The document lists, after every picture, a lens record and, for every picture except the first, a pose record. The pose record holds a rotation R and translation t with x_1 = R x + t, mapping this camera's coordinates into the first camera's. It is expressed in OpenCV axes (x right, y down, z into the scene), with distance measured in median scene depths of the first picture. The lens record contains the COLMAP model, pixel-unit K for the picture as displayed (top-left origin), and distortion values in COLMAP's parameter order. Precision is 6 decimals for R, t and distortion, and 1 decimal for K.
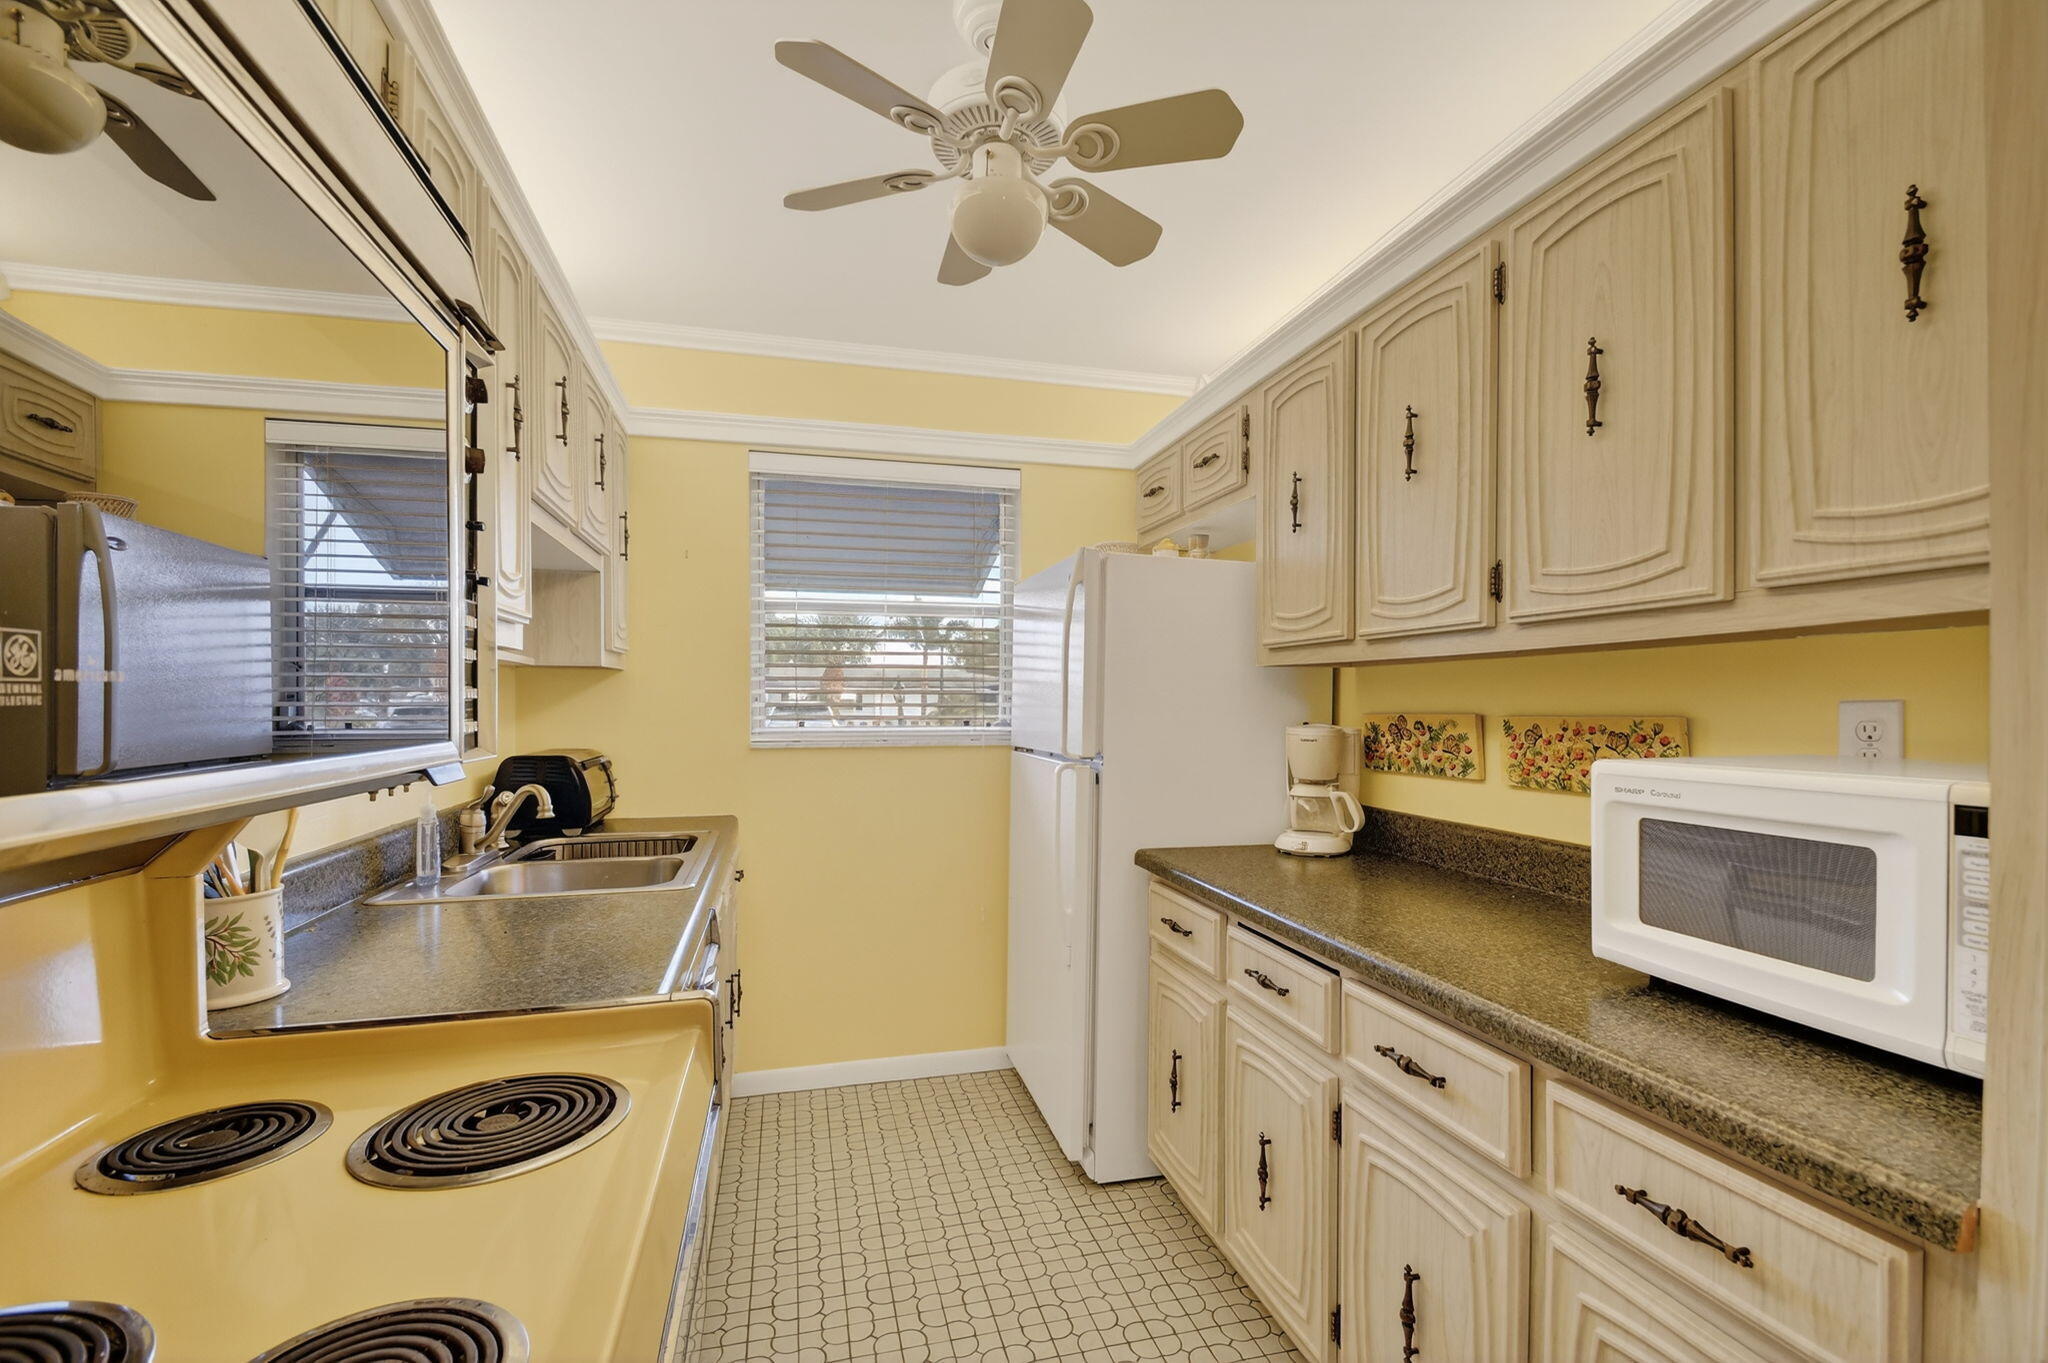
lens RADIAL K [[898.1, 0, 1027.1], [0, 898.1, 709.3], [0, 0, 1]] dist [0.011469, -0.014759]
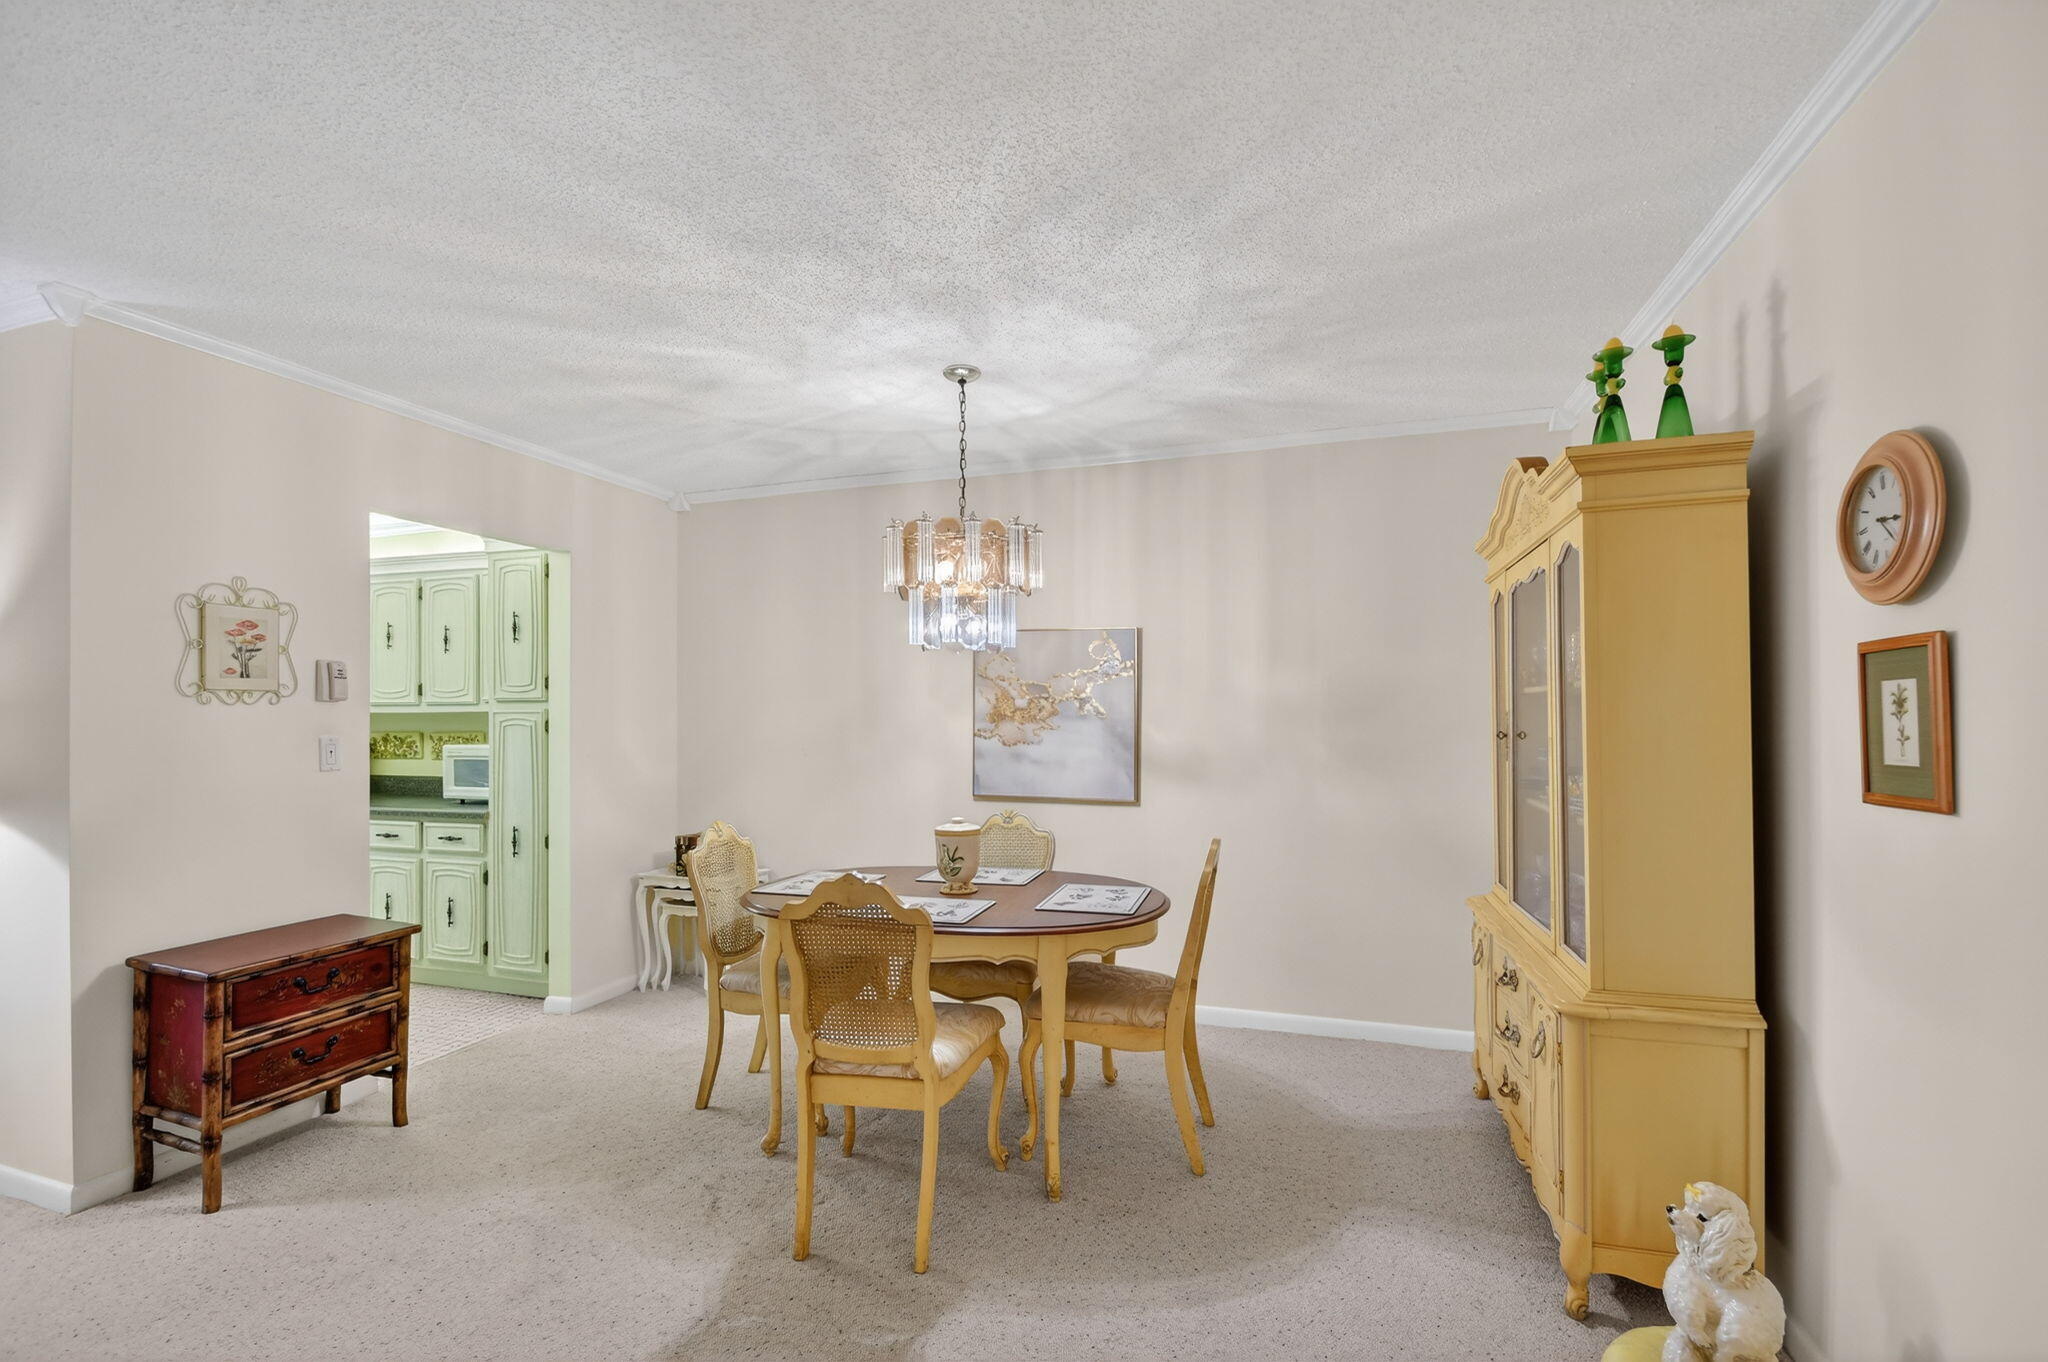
lens RADIAL K [[898.1, 0, 1028.4], [0, 898.1, 706.5], [0, 0, 1]] dist [0.011469, -0.014759]
pose [[0.538481, 0.003334, 0.842631, -0.688378], [0.012220, 0.999856, -0.011765, -0.016316], [-0.842549, 0.016633, 0.538363, -1.742127]]
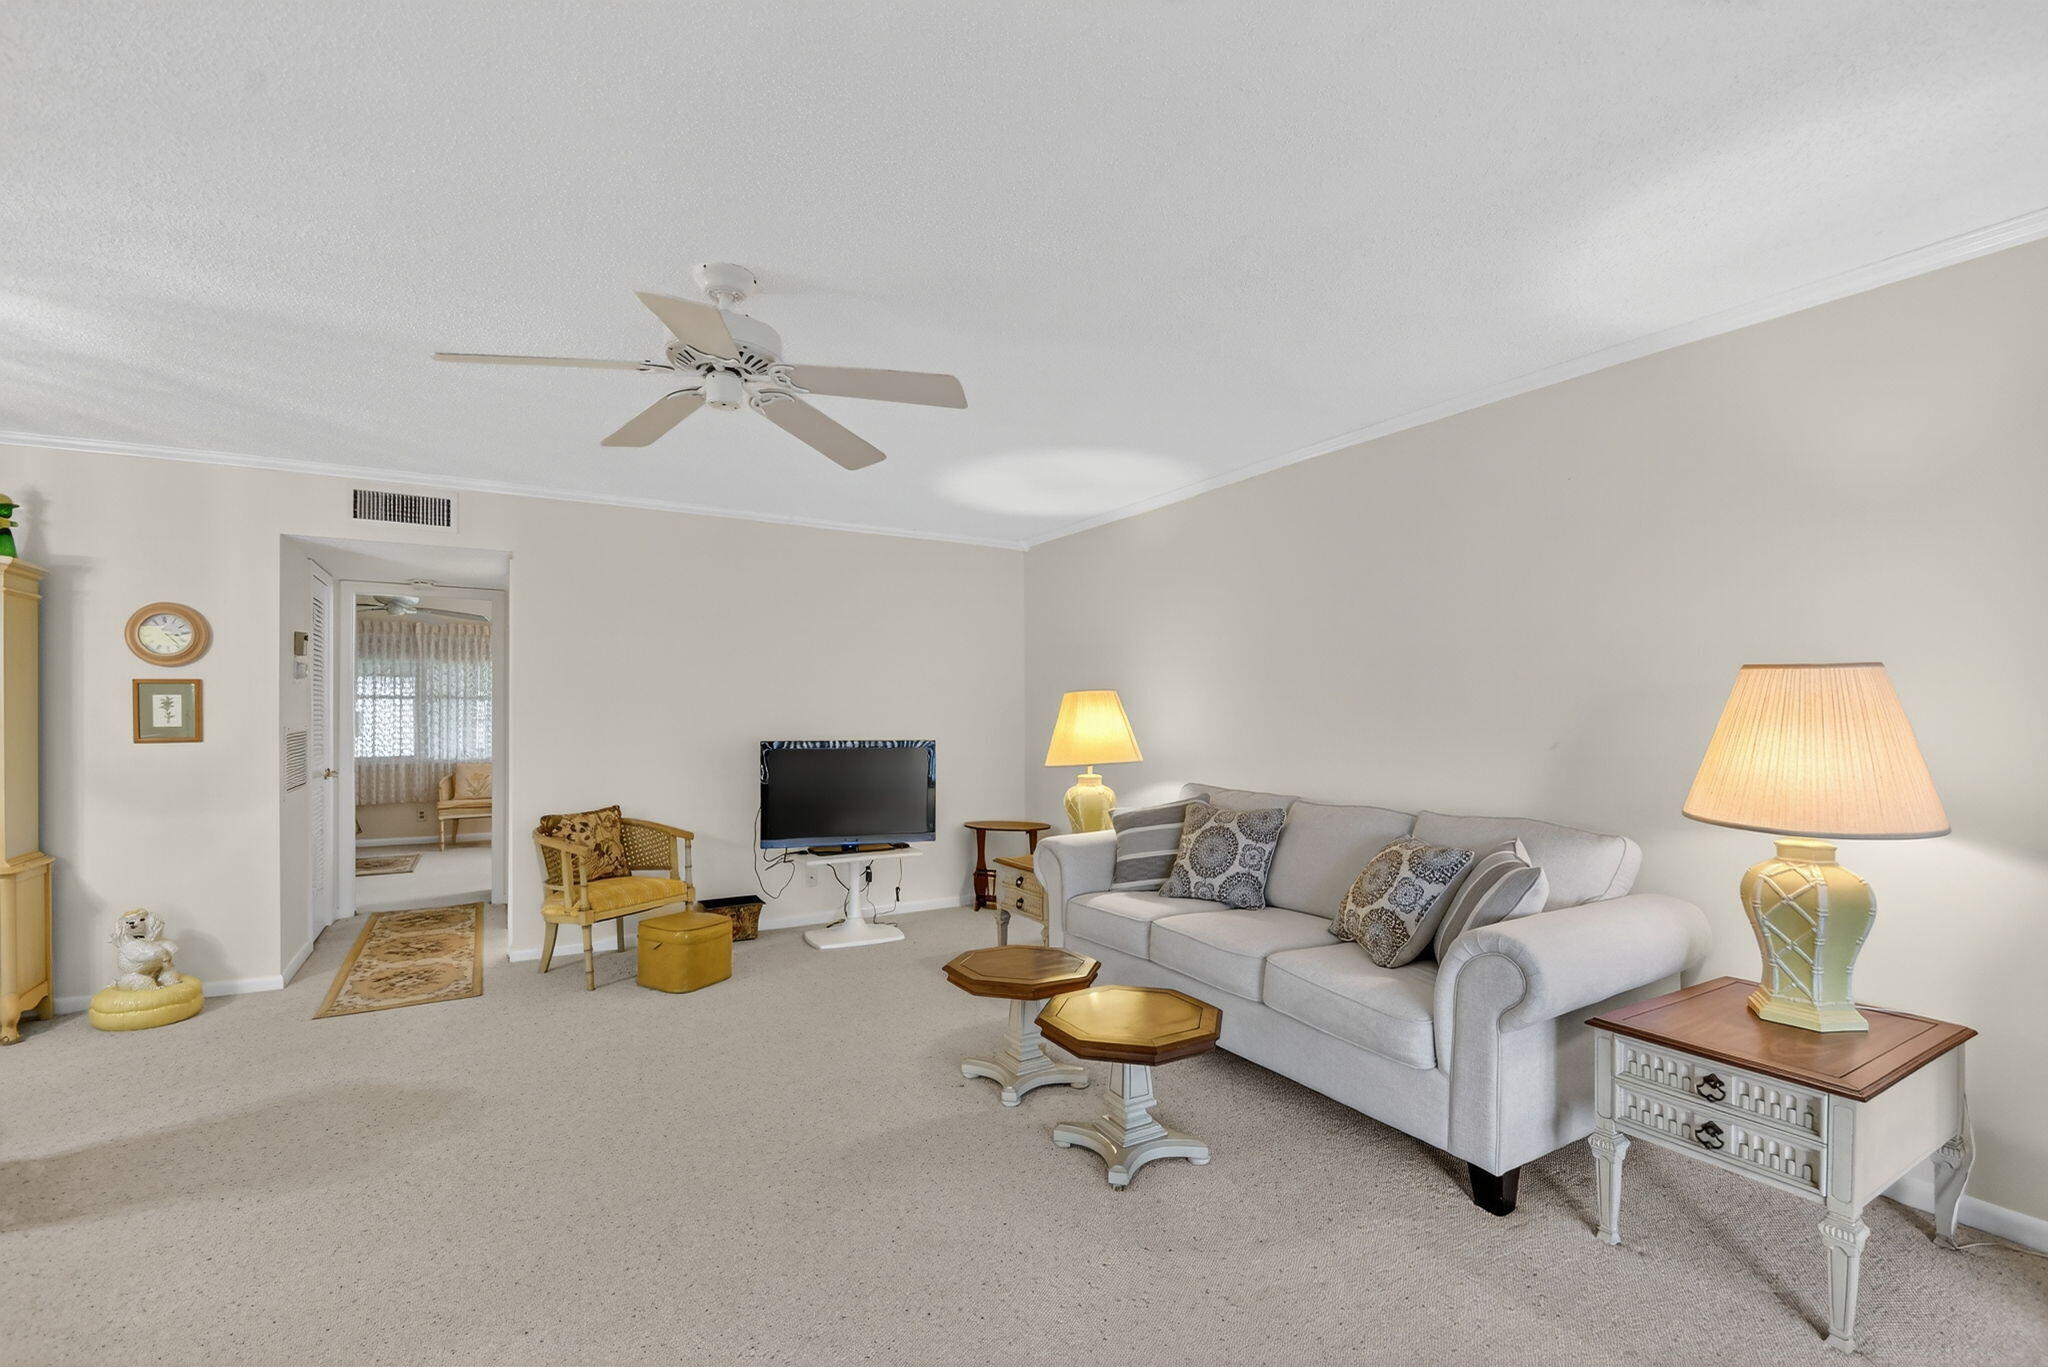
lens RADIAL K [[898.1, 0, 1029.8], [0, 898.1, 712.0], [0, 0, 1]] dist [0.011469, -0.014759]
pose [[-0.962237, 0.000279, -0.272214, -0.955664], [-0.001056, 0.999988, 0.004759, -0.011891], [0.272213, 0.004866, -0.962225, 0.314012]]
